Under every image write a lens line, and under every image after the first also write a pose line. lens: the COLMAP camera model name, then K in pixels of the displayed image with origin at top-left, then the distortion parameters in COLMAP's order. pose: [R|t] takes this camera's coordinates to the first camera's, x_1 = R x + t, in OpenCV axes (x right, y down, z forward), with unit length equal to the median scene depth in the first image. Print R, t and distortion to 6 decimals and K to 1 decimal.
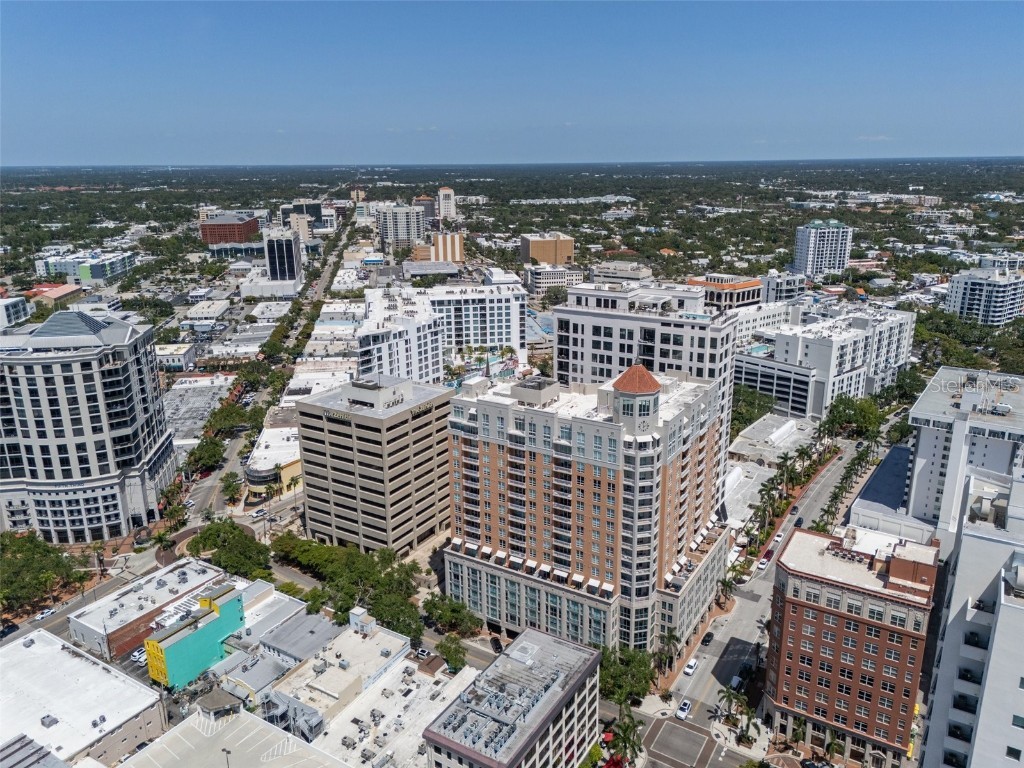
lens RADIAL K [[755.3, 0, 513.3], [0, 755.3, 379.2], [0, 0, 1]] dist [0.067771, -0.053340]
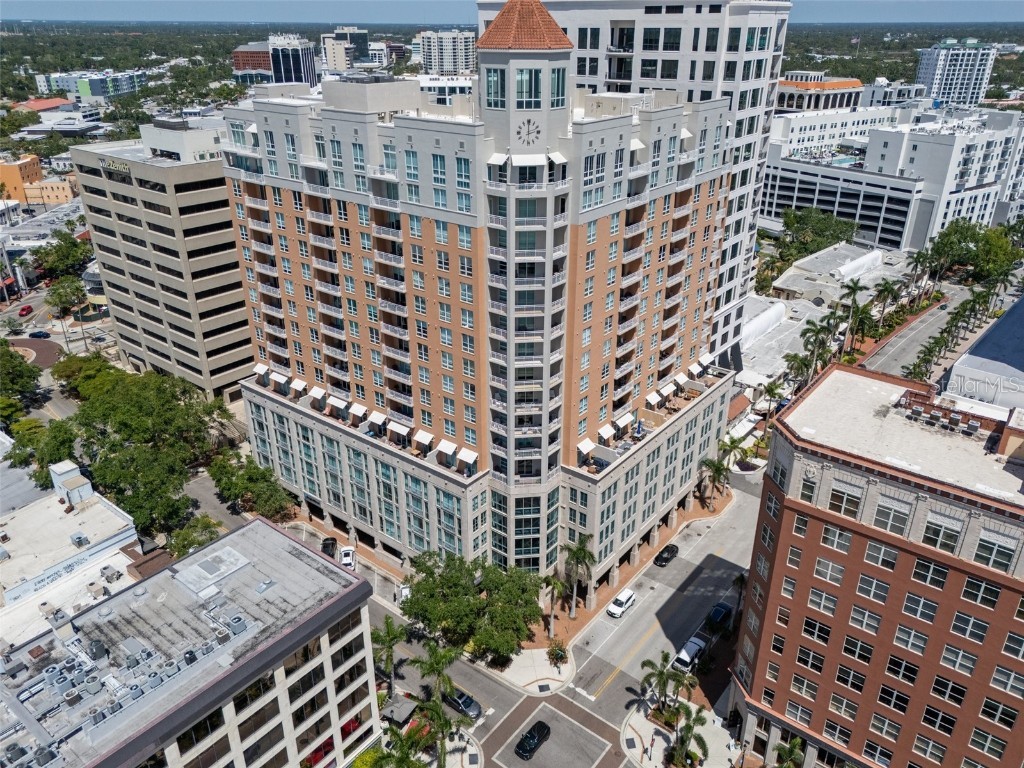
lens RADIAL K [[755.3, 0, 513.3], [0, 755.3, 379.2], [0, 0, 1]] dist [0.067771, -0.053340]
pose [[0.993224, 0.059826, -0.099636, 0.186497], [-0.043524, 0.986412, 0.158420, 0.118645], [0.107760, -0.153010, 0.982332, 0.431368]]
